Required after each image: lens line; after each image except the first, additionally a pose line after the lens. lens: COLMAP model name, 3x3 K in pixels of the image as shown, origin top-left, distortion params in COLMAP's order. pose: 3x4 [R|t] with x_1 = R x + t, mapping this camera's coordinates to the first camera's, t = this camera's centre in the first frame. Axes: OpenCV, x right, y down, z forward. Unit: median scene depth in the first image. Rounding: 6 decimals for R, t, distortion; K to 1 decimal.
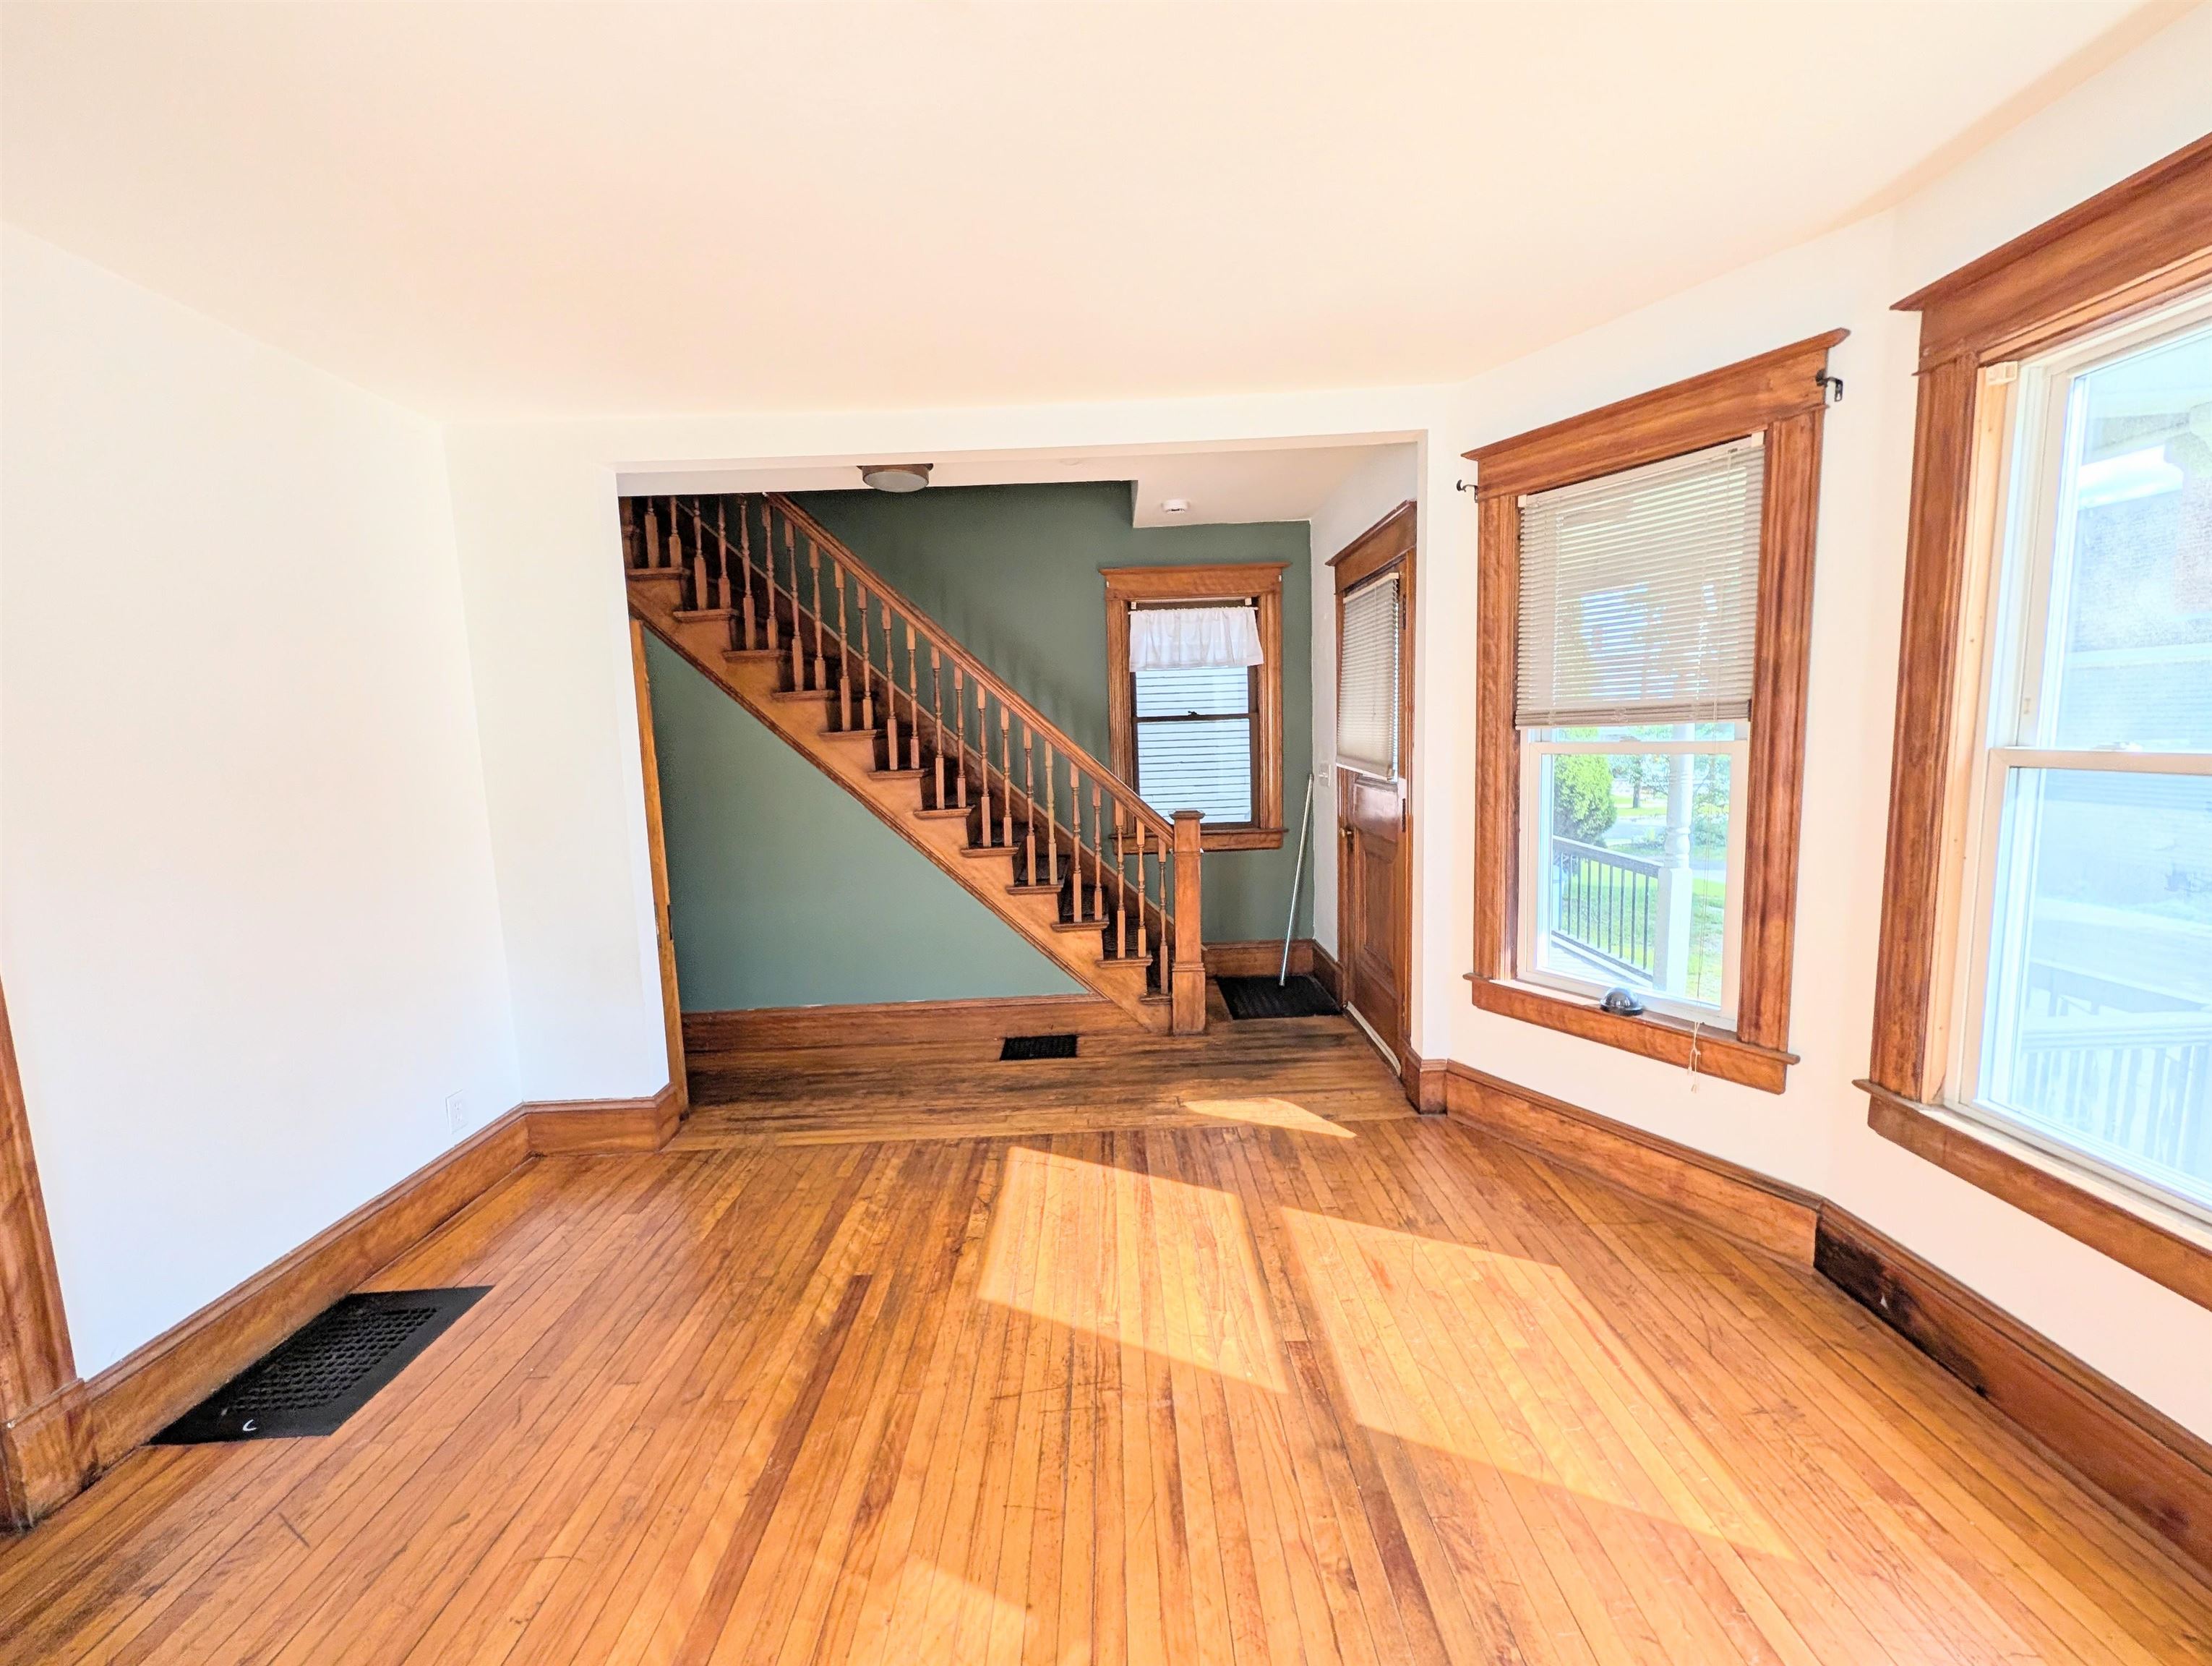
lens RADIAL K [[850.1, 0, 1109.4], [0, 850.1, 826.7], [0, 0, 1]] dist [0.002352, 0.000037]
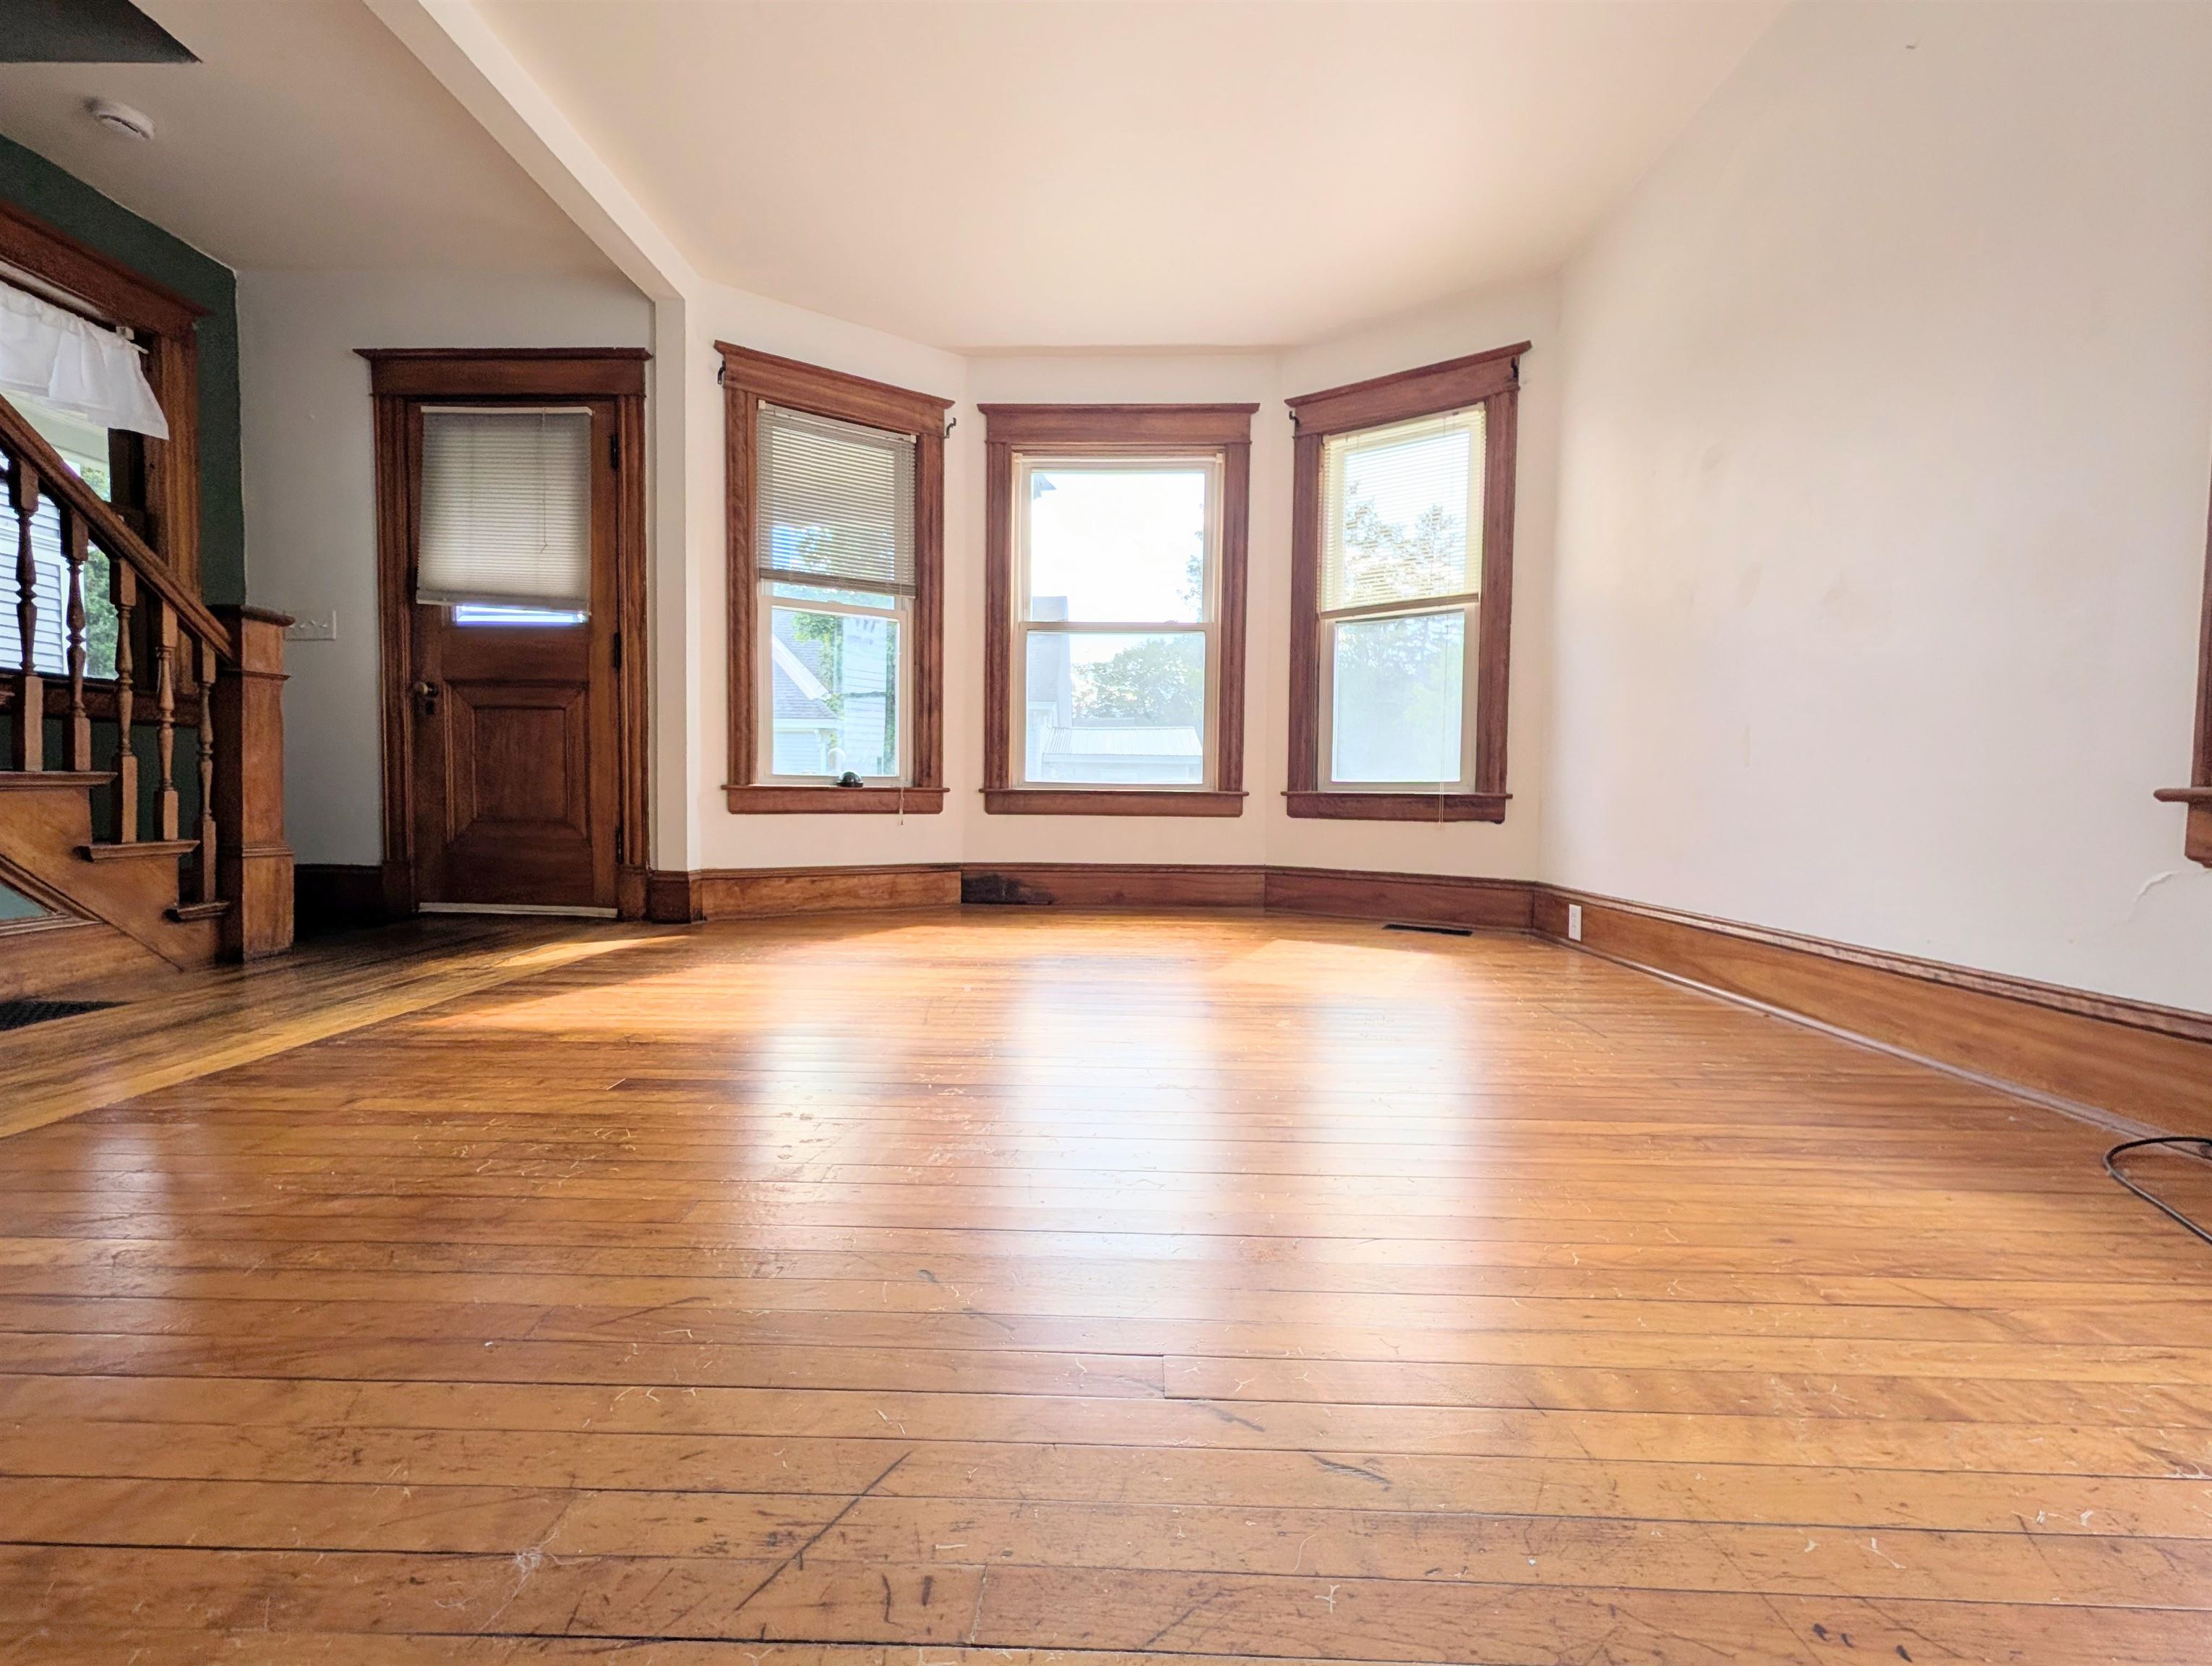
lens RADIAL K [[850.1, 0, 1105.2], [0, 850.1, 828.7], [0, 0, 1]] dist [0.002352, 0.000037]
pose [[0.030482, -0.002704, 0.999532, -0.773640], [0.100020, 0.994985, -0.000358, 0.305266], [-0.994518, 0.099984, 0.030600, 0.484743]]
